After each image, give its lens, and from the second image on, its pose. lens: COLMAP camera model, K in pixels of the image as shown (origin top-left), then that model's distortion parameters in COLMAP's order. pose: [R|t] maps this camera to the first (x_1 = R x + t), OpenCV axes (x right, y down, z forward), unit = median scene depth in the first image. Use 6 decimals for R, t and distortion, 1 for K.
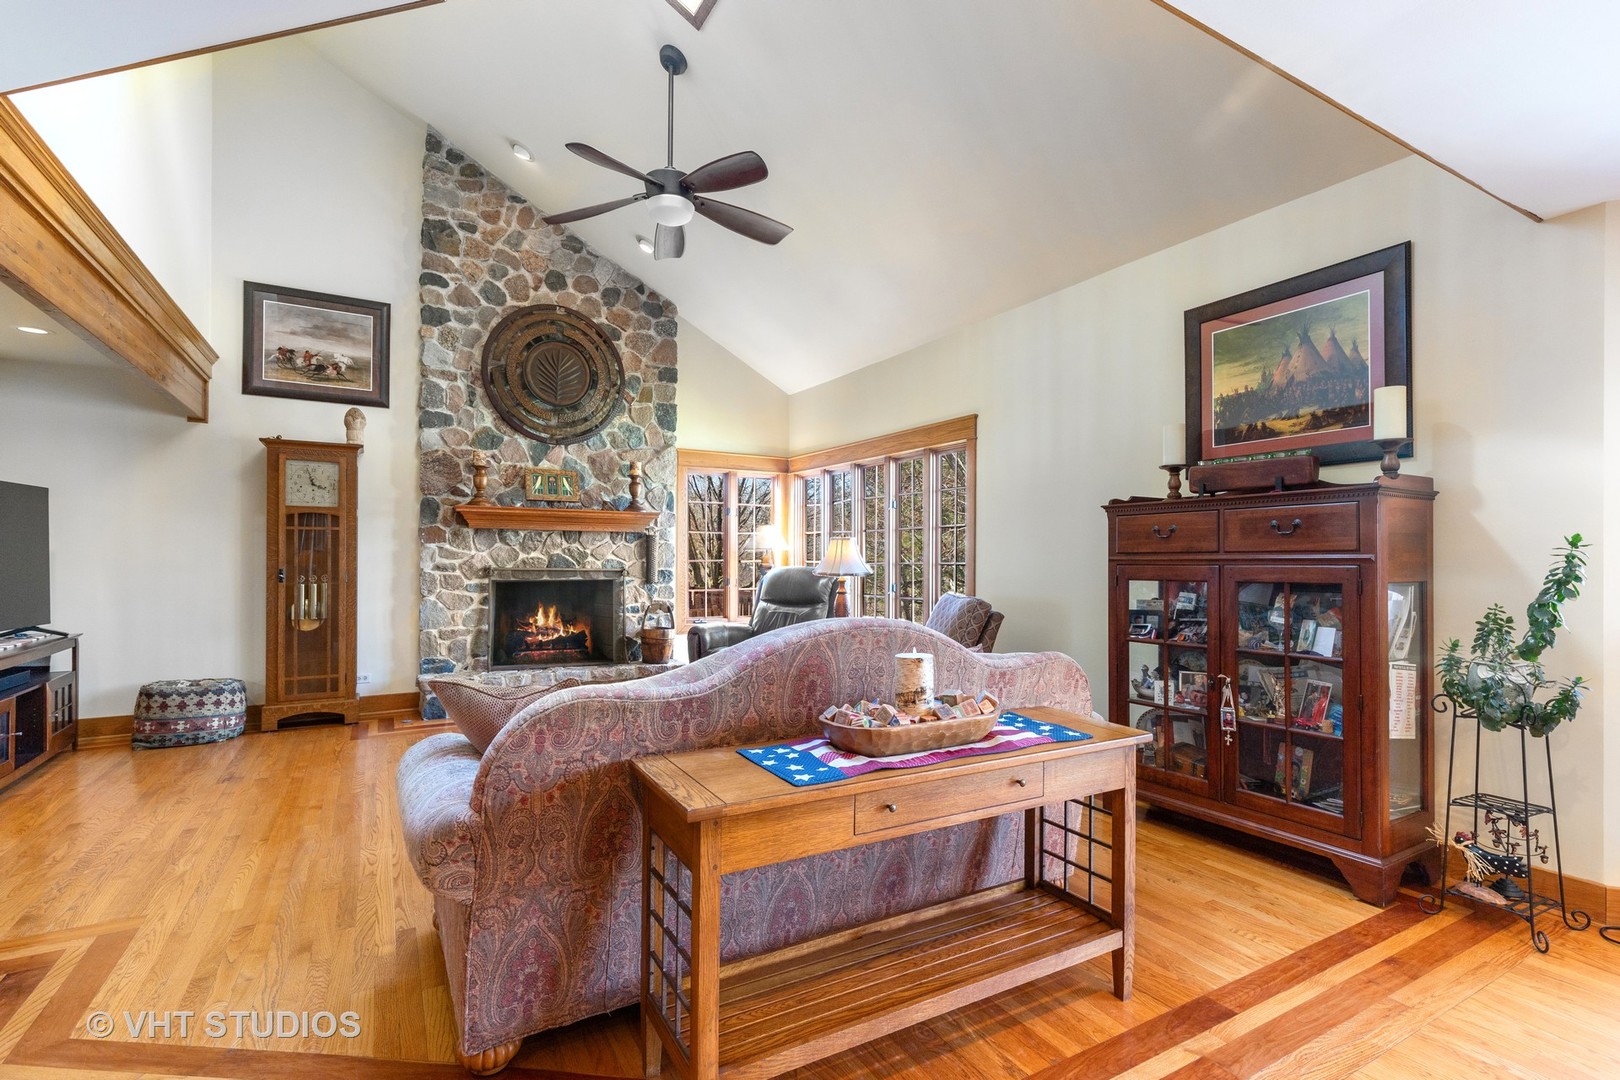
lens RADIAL K [[763.9, 0, 801.5], [0, 763.9, 535.8], [0, 0, 1]] dist [-0.002696, 0.003982]
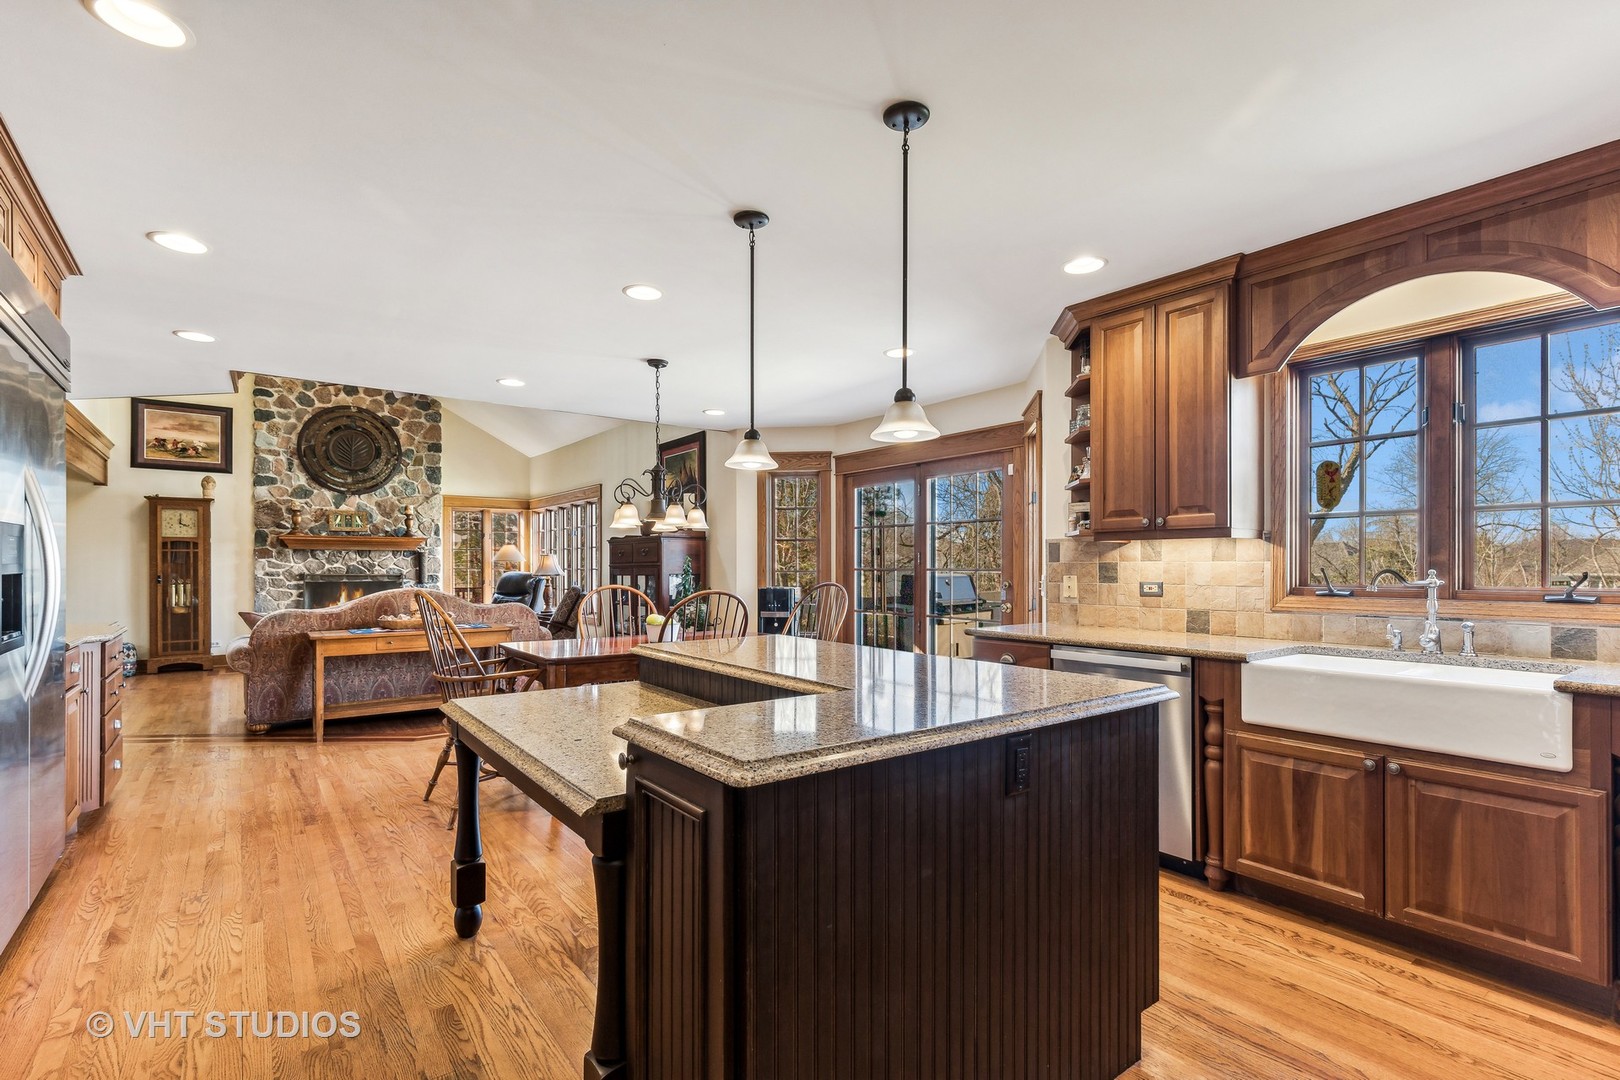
lens RADIAL K [[763.9, 0, 824.3], [0, 763.9, 548.0], [0, 0, 1]] dist [-0.002696, 0.003982]
pose [[0.989305, -0.003367, 0.145820, 0.431599], [0.002292, 0.999969, 0.007541, -0.021626], [-0.145841, -0.007126, 0.989282, -0.727808]]
